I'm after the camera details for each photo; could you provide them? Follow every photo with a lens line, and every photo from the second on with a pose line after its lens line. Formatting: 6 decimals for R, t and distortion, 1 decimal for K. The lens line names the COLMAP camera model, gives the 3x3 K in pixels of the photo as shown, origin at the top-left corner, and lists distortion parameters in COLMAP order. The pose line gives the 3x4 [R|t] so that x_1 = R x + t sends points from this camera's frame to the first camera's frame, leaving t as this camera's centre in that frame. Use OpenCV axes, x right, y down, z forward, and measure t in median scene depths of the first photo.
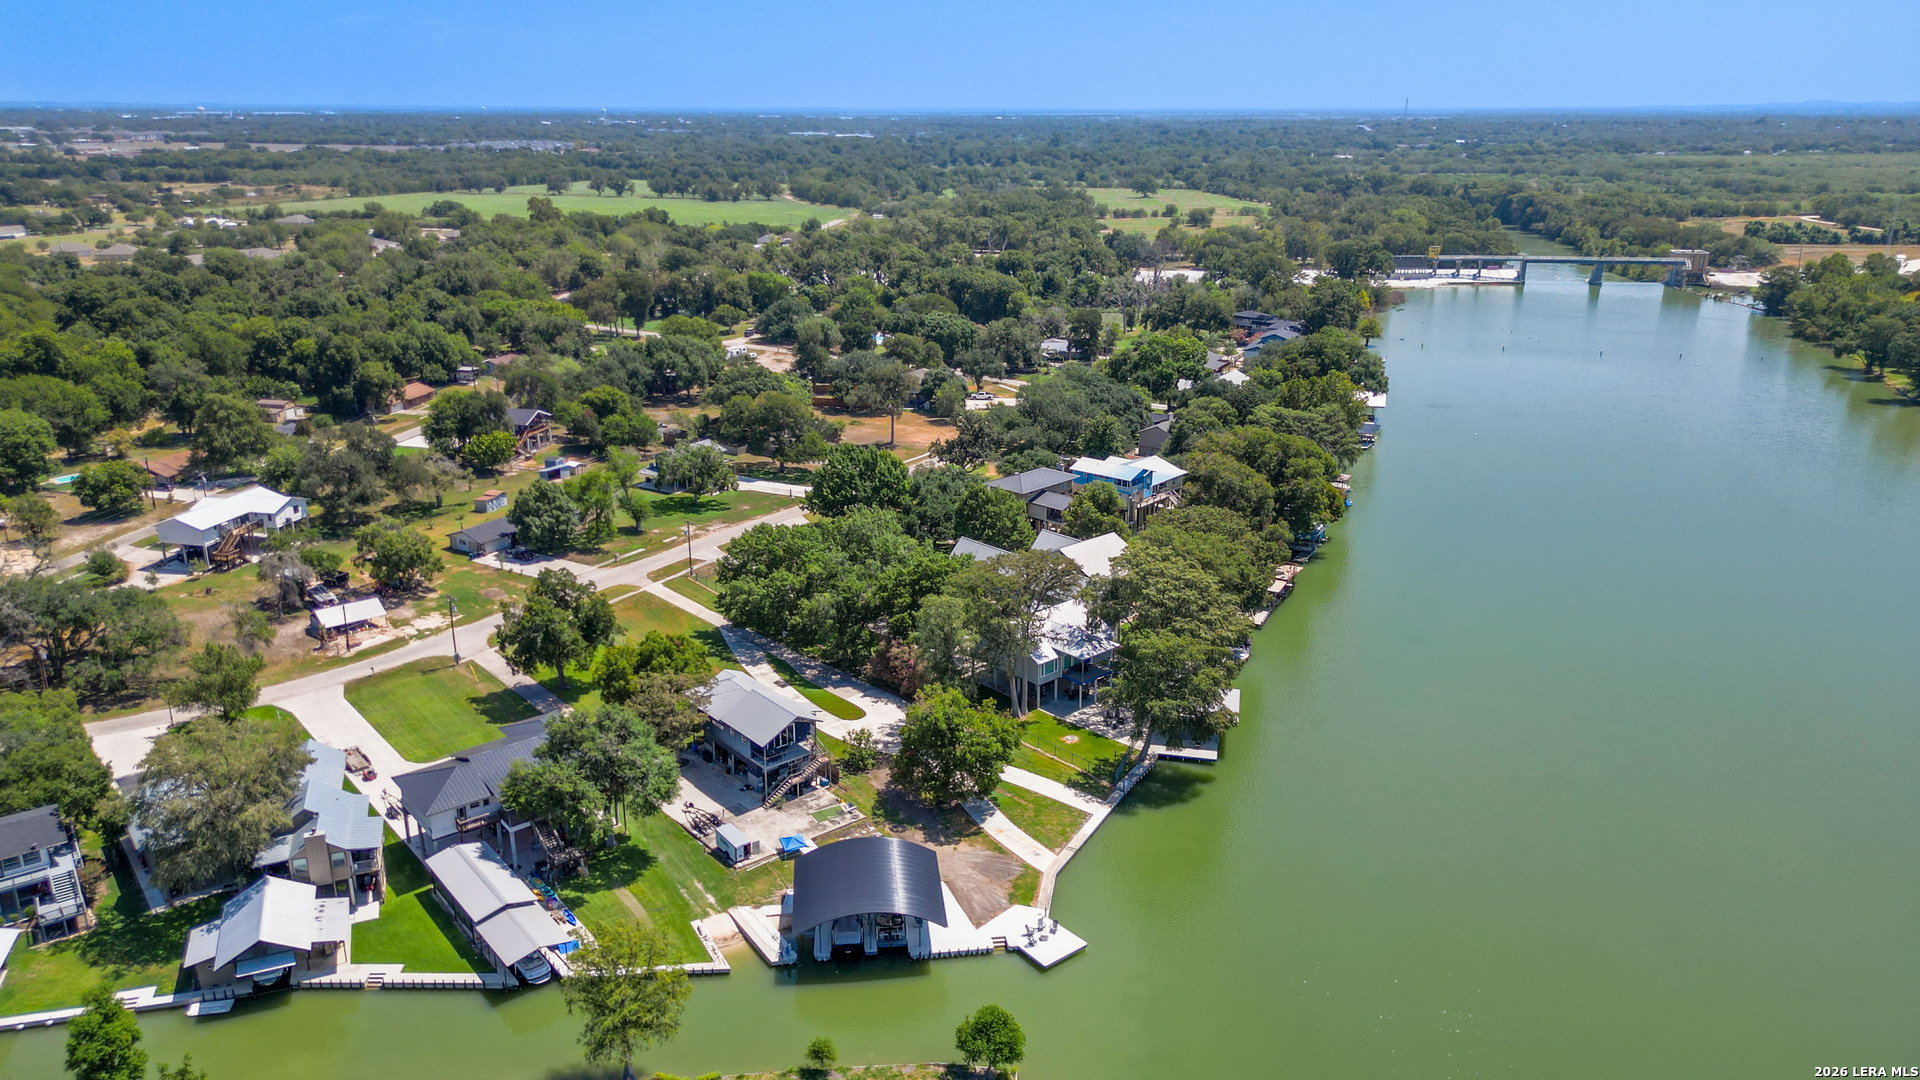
lens RADIAL K [[1352.7, 0, 954.7], [0, 1352.7, 539.7], [0, 0, 1]] dist [0.068252, -0.067761]
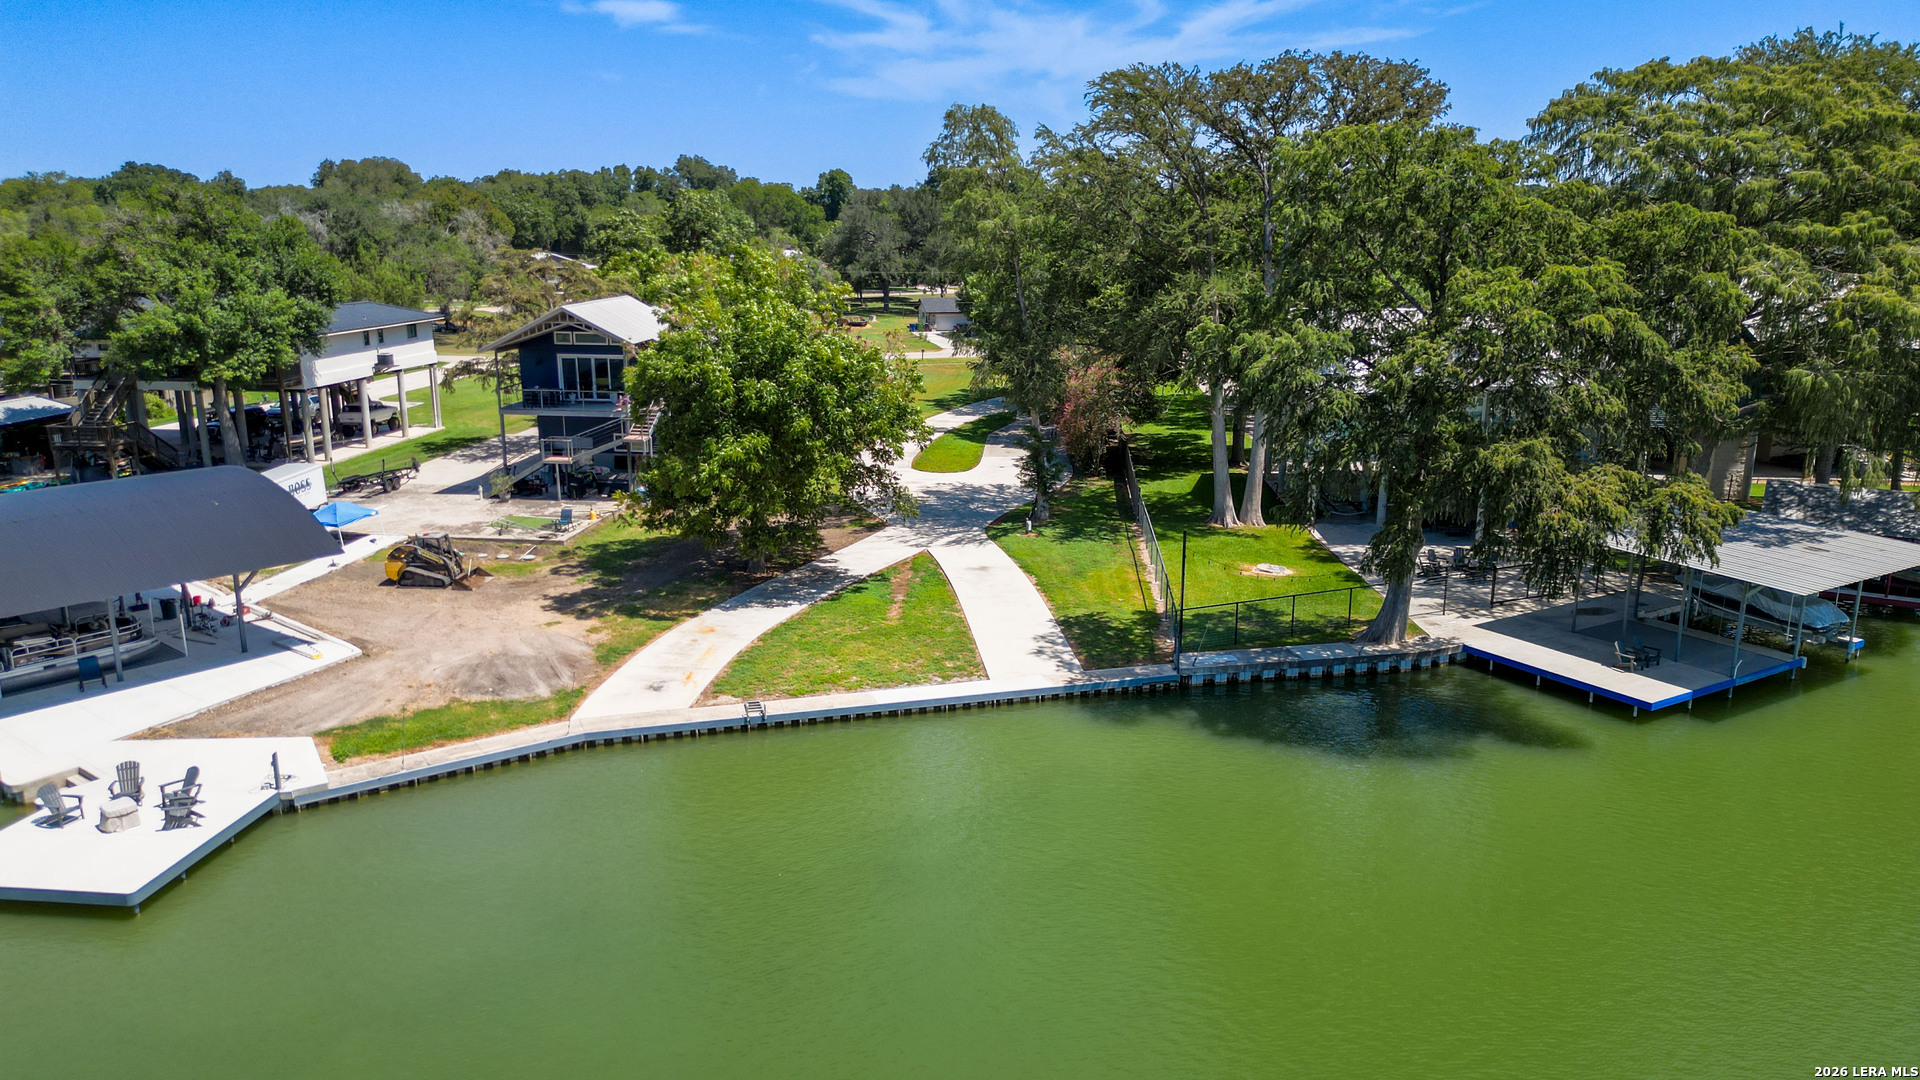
lens RADIAL K [[1352.7, 0, 954.6], [0, 1352.7, 536.6], [0, 0, 1]] dist [0.068252, -0.067761]
pose [[0.692849, 0.158786, -0.703383, 0.253477], [-0.217343, 0.976075, 0.006257, 0.145847], [0.687549, 0.148540, 0.710783, 0.658088]]
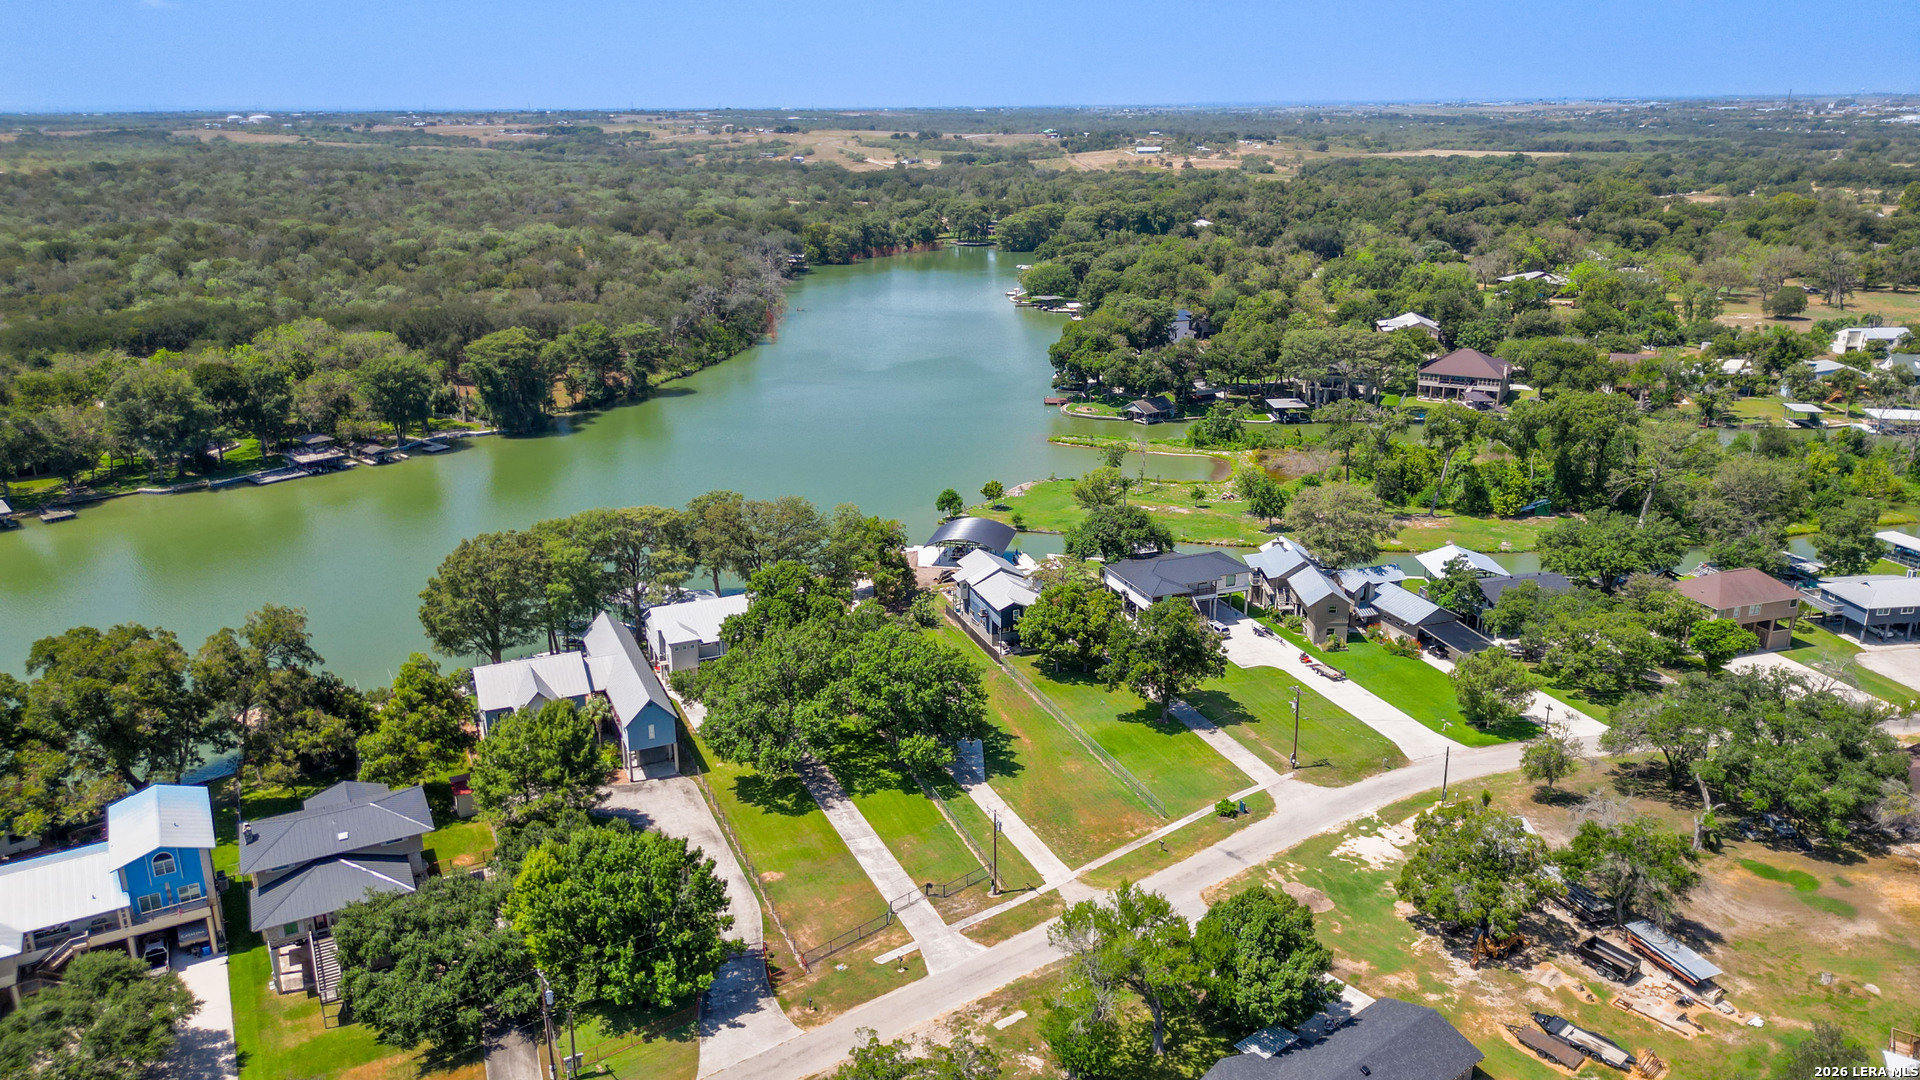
lens RADIAL K [[1352.7, 0, 941.2], [0, 1352.7, 529.9], [0, 0, 1]] dist [0.068252, -0.067761]
pose [[-0.940732, -0.093647, 0.325965, -0.447041], [0.111746, 0.821867, 0.558612, -0.557856], [-0.320212, 0.561929, -0.762693, 1.733691]]
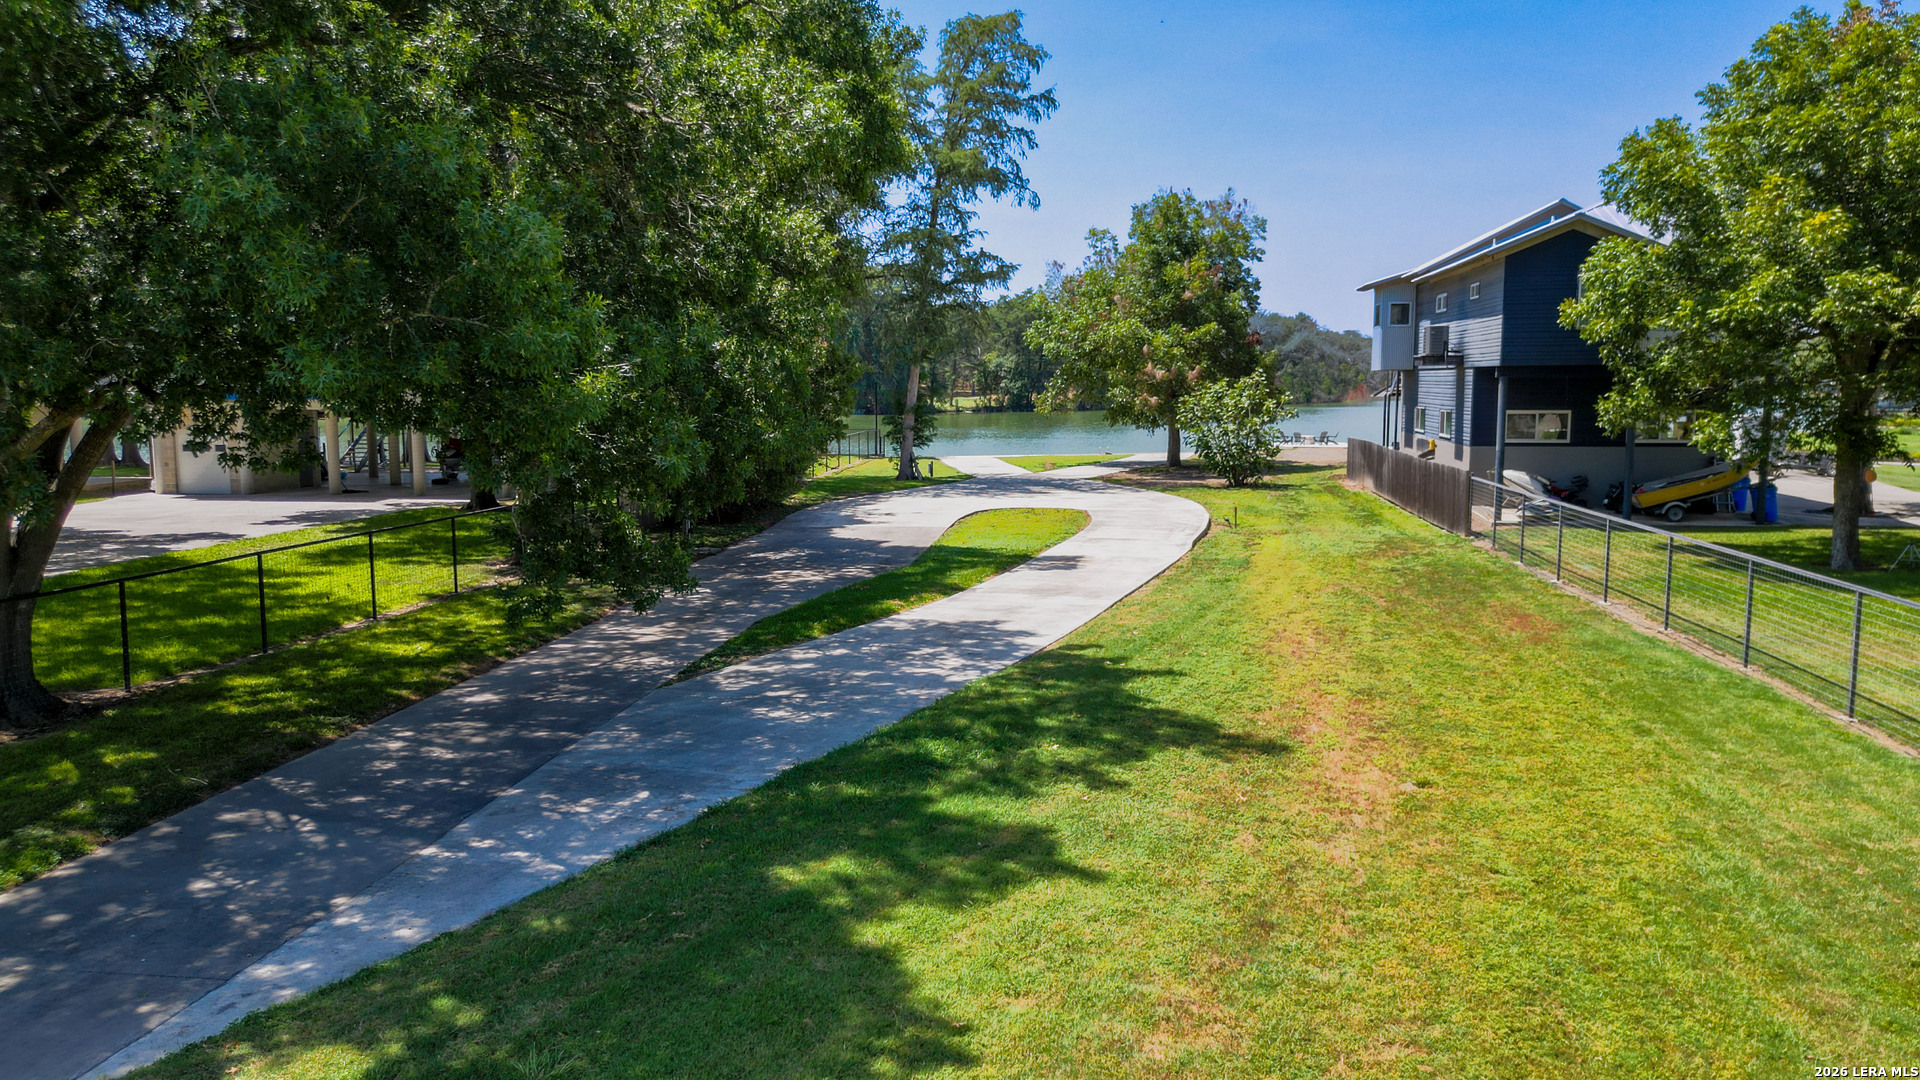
lens RADIAL K [[1352.7, 0, 942.2], [0, 1352.7, 531.2], [0, 0, 1]] dist [0.068252, -0.067761]
pose [[-0.658136, -0.076078, 0.749046, -0.249346], [0.232360, 0.925793, 0.298189, 0.053469], [-0.716146, 0.370297, -0.591620, 1.135561]]
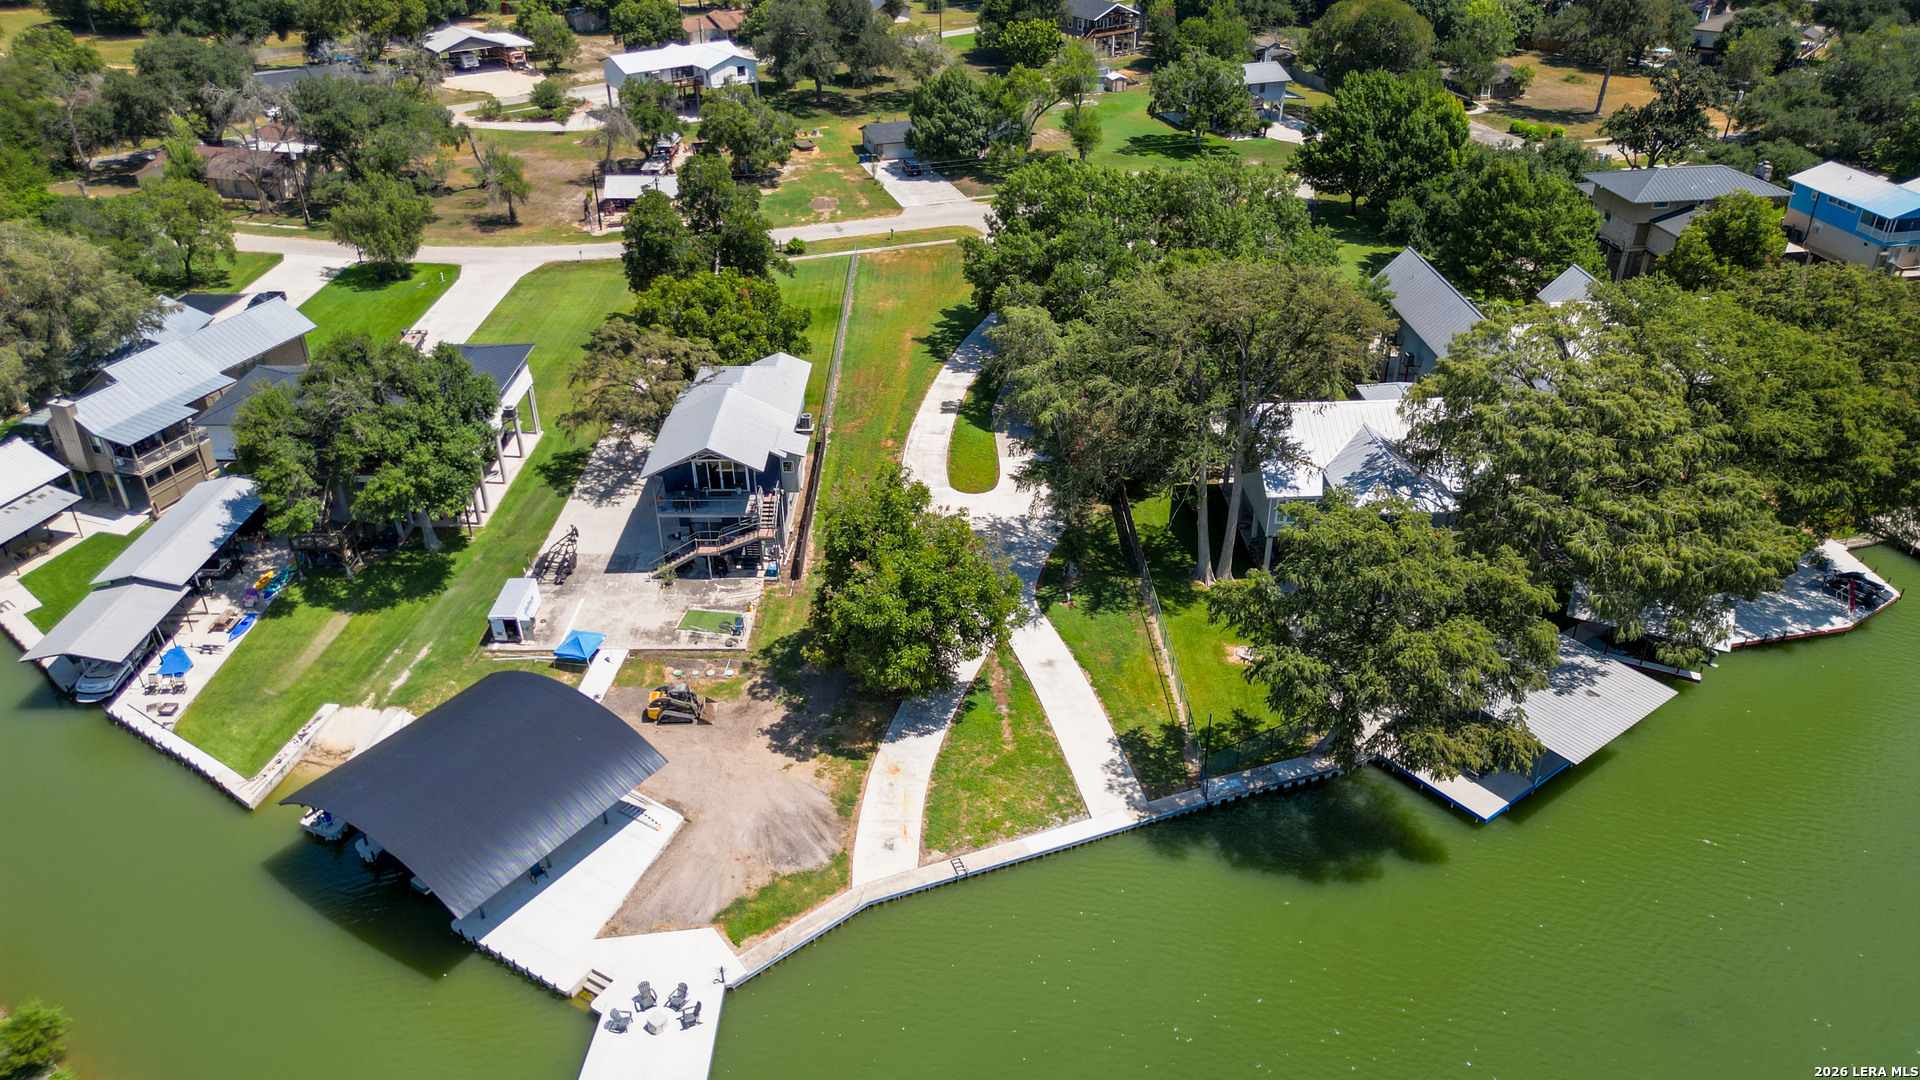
lens RADIAL K [[1352.7, 0, 958.3], [0, 1352.7, 545.9], [0, 0, 1]] dist [0.068252, -0.067761]
pose [[0.765359, 0.320045, -0.558388, 0.254869], [-0.188594, 0.941035, 0.280865, -0.010460], [0.615352, -0.109654, 0.780588, 0.514180]]
